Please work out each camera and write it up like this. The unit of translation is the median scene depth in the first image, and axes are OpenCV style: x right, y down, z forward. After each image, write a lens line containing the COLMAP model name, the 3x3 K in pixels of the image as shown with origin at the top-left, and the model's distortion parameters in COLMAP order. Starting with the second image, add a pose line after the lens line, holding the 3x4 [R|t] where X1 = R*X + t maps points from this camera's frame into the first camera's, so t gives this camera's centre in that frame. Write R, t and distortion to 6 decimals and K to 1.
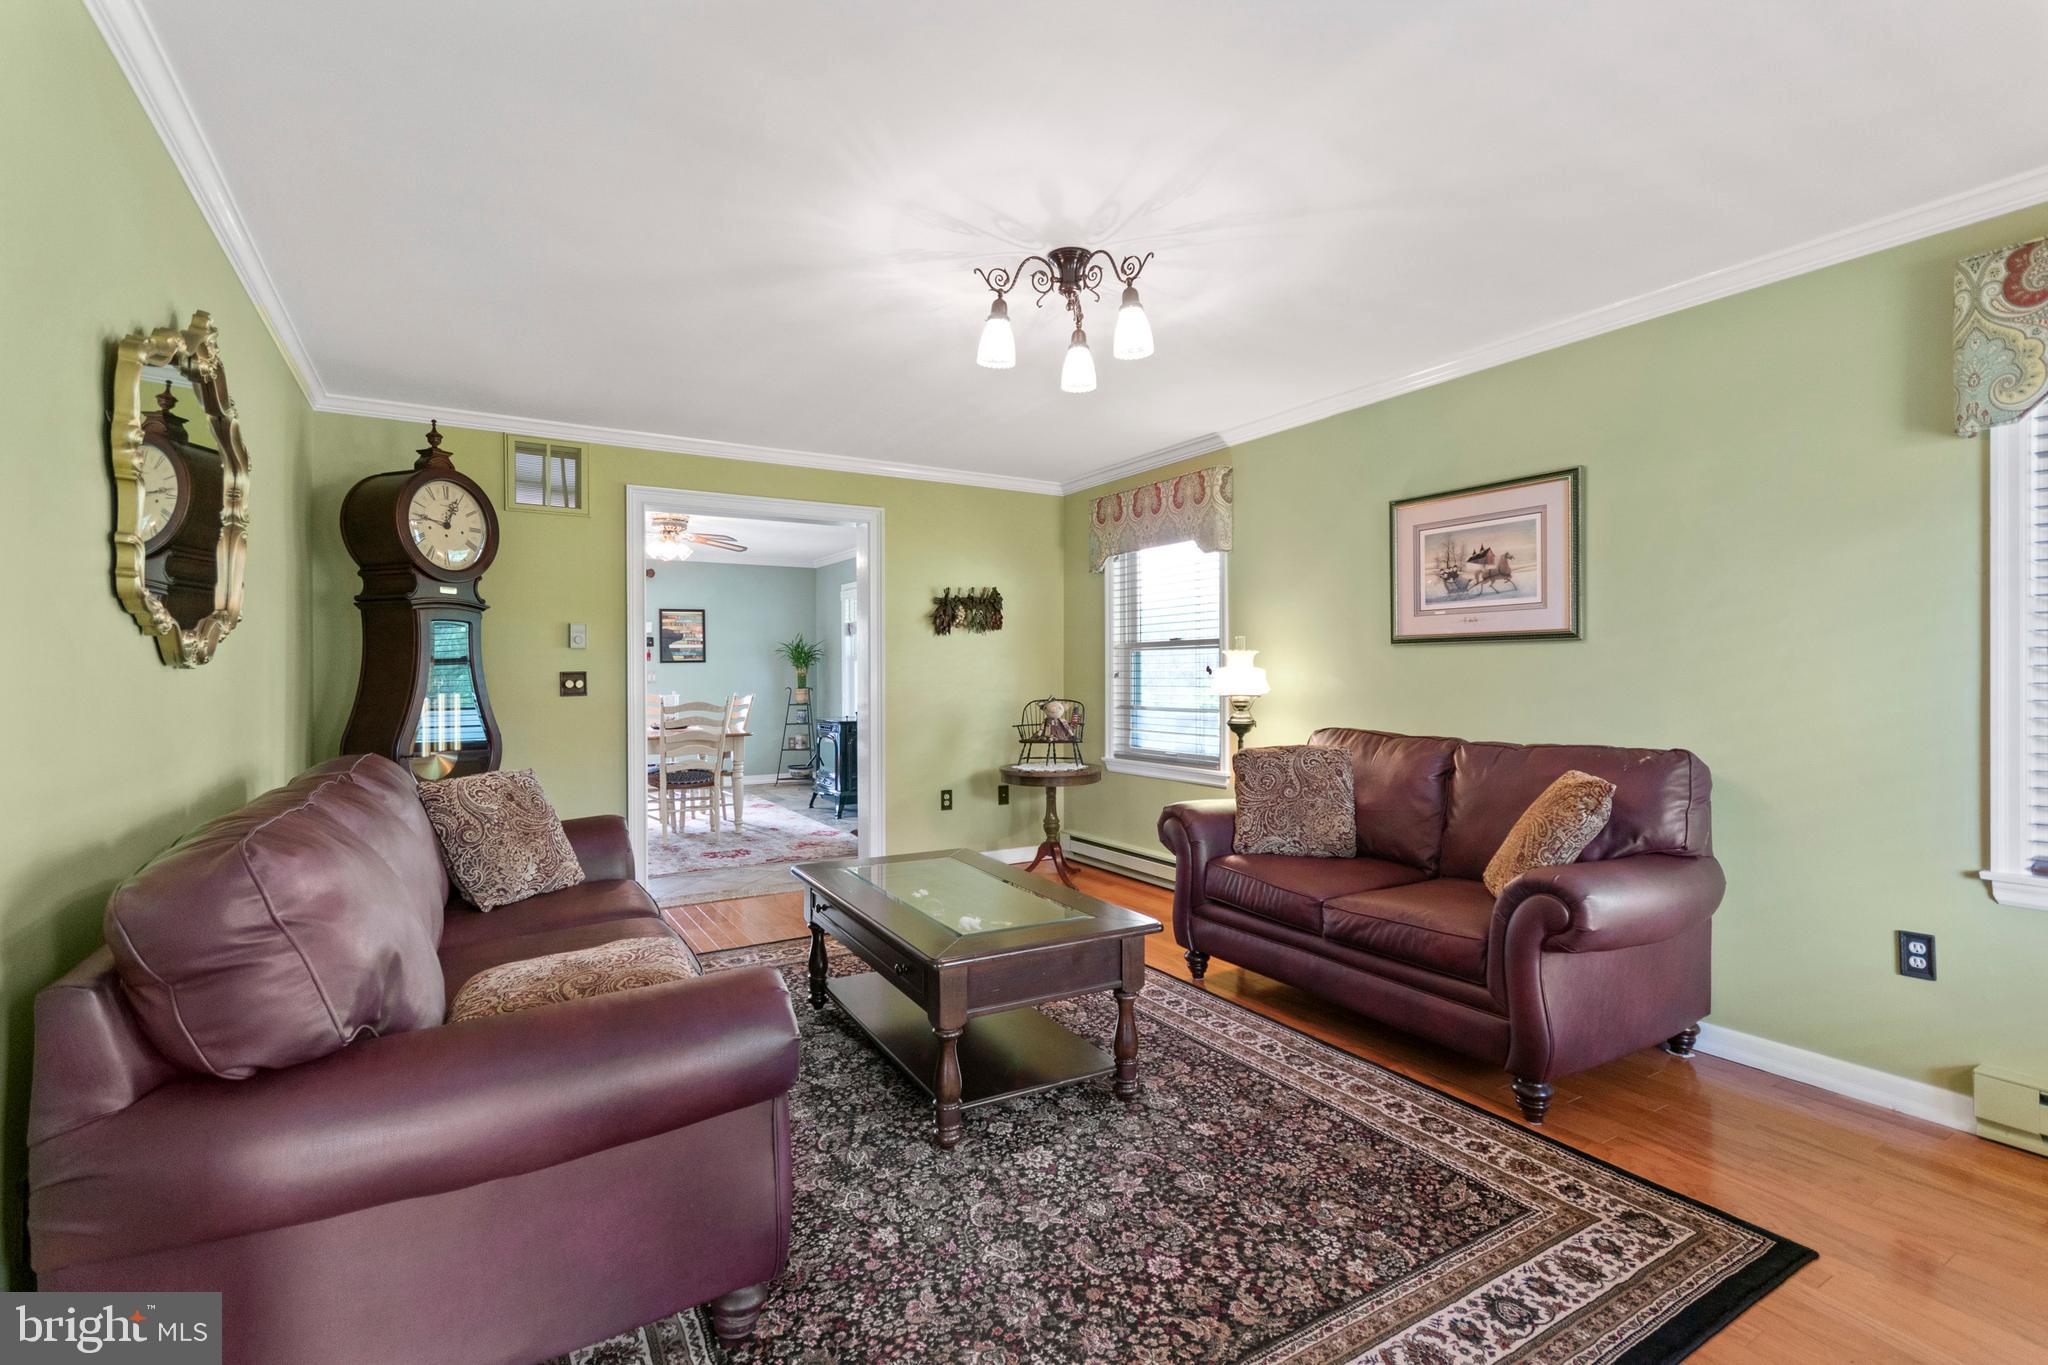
lens RADIAL K [[908.3, 0, 1027.9], [0, 908.3, 675.0], [0, 0, 1]] dist [0.012074, -0.003656]
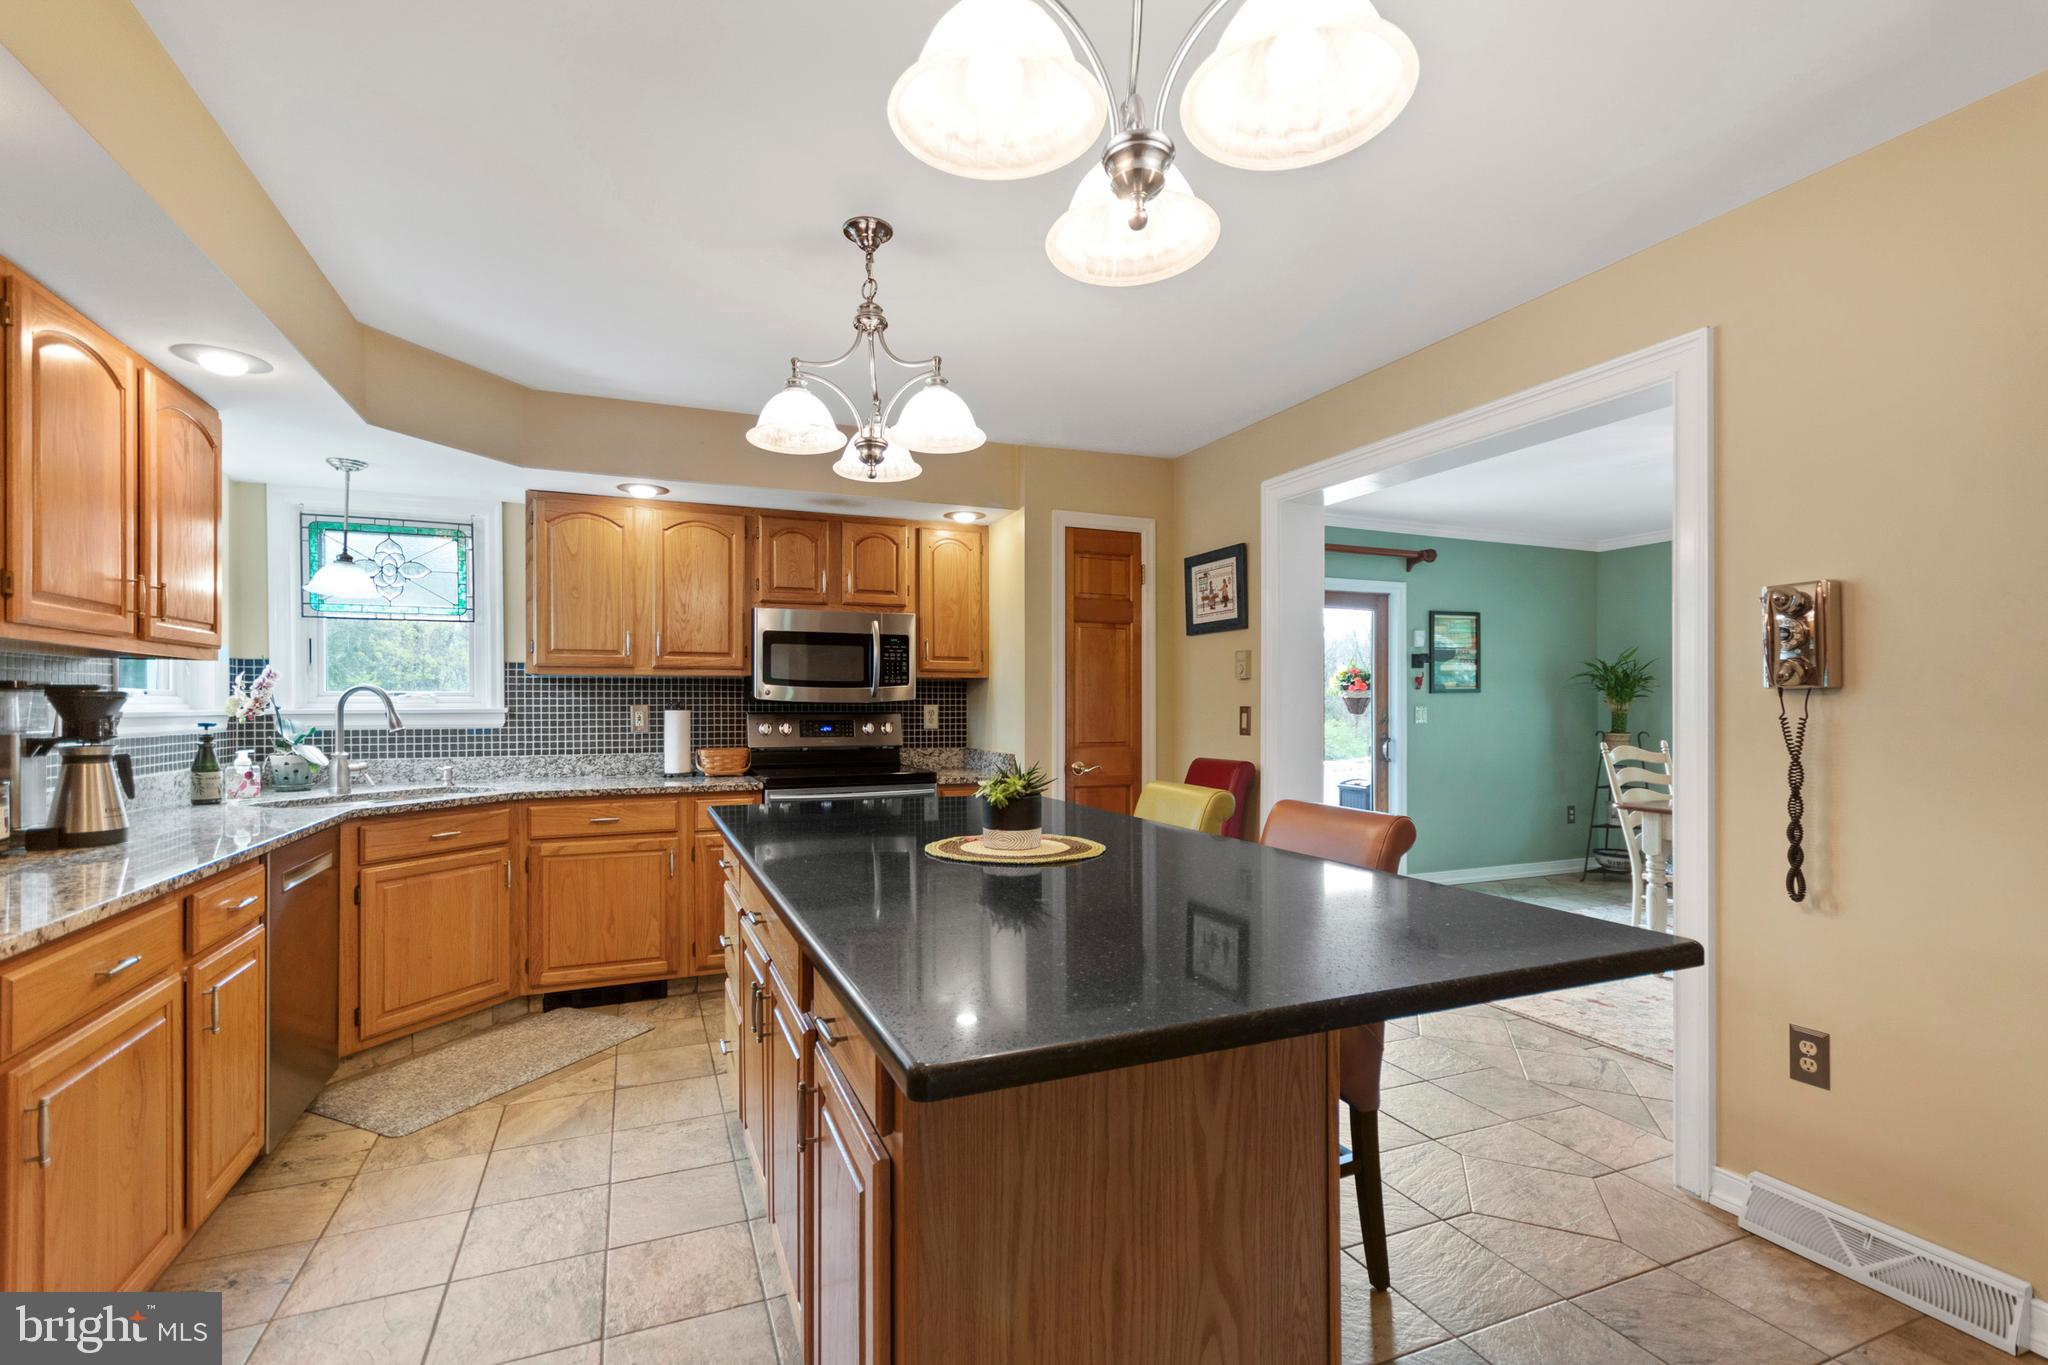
lens RADIAL K [[908.3, 0, 997.3], [0, 908.3, 710.5], [0, 0, 1]] dist [0.012074, -0.003656]
pose [[0.988743, 0.006017, -0.149500, -1.865598], [-0.005282, 0.999972, 0.005313, -0.008482], [0.149527, -0.004464, 0.988748, 0.950711]]
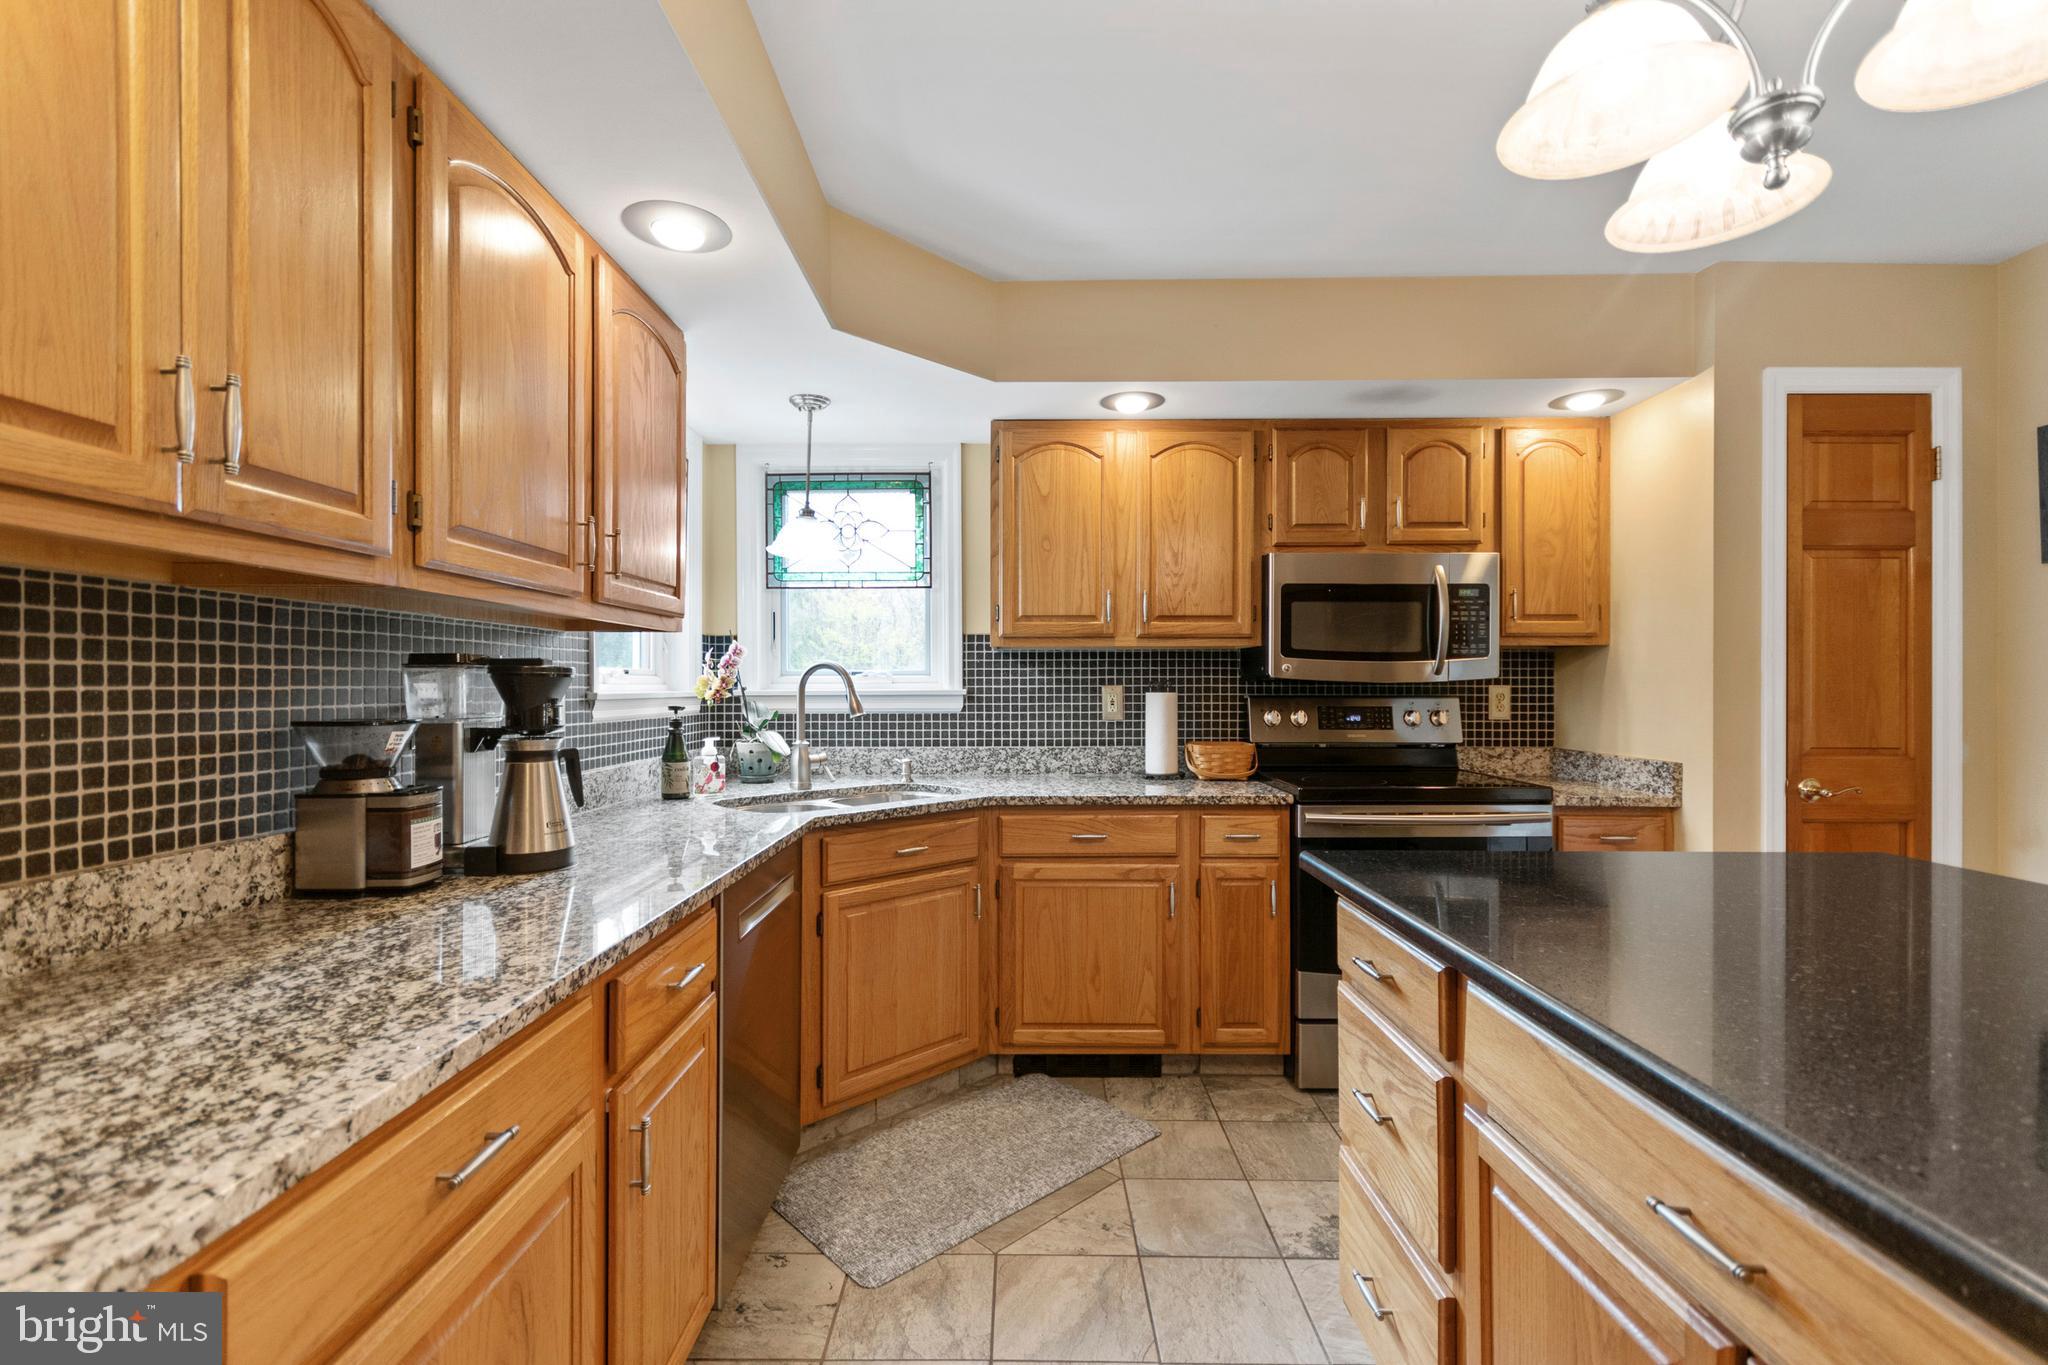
lens RADIAL K [[908.3, 0, 1006.8], [0, 908.3, 689.1], [0, 0, 1]] dist [0.012074, -0.003656]
pose [[0.853369, 0.007697, -0.521251, -2.145068], [-0.005744, 0.999969, 0.005363, -0.007620], [0.521276, -0.001583, 0.853387, 1.231537]]
